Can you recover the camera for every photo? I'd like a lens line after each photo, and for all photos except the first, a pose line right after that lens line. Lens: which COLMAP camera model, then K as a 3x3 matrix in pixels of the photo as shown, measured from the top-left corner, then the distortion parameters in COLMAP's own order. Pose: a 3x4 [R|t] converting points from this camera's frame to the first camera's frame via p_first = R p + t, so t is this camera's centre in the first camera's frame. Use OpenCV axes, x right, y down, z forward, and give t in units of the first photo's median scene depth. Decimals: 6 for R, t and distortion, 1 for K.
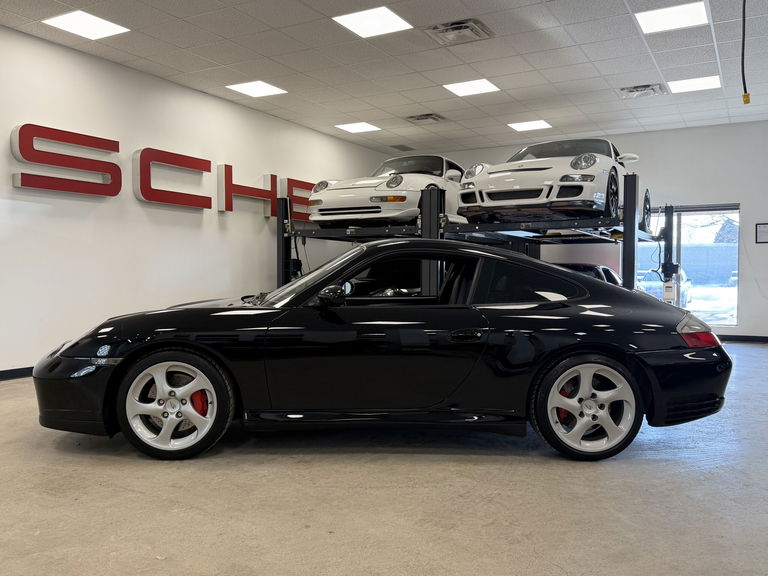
lens RADIAL K [[643.7, 0, 384.0], [0, 643.7, 288.0], [0, 0, 1]] dist [0.045327, -0.005968]
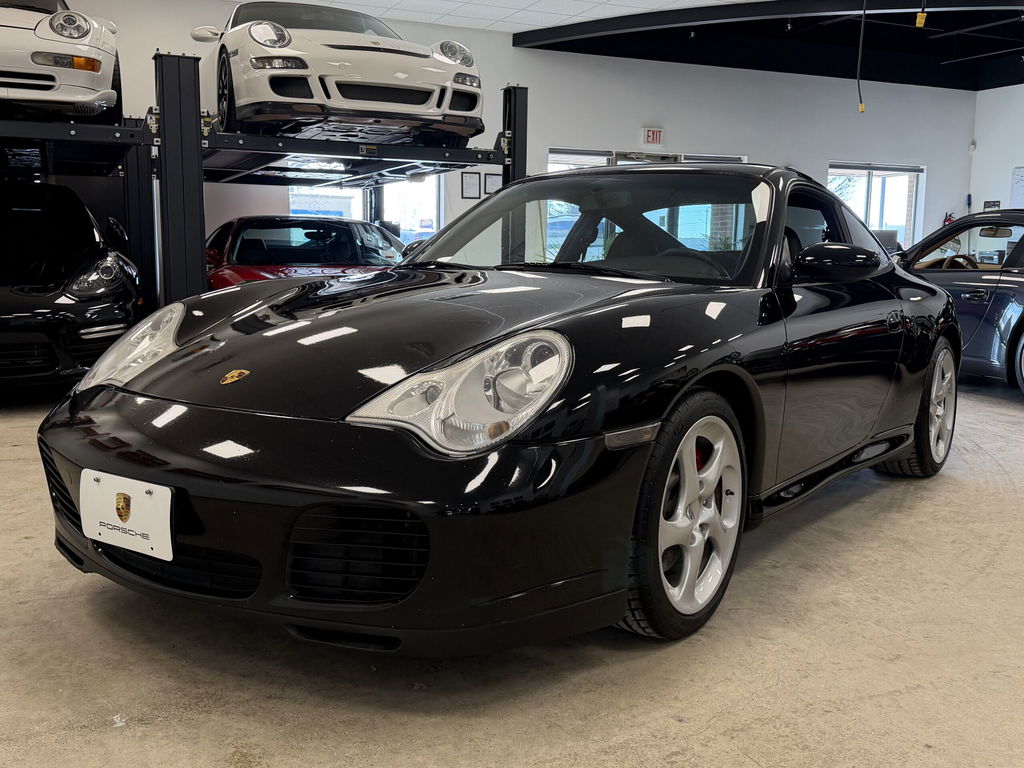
lens RADIAL K [[995.7, 0, 512.0], [0, 995.7, 384.0], [0, 0, 1]] dist [0.169408, -0.335821]
pose [[0.597652, -0.101101, 0.795355, -0.778820], [0.005805, 0.992537, 0.121804, 0.007059], [-0.801734, -0.068180, 0.593779, 0.577925]]
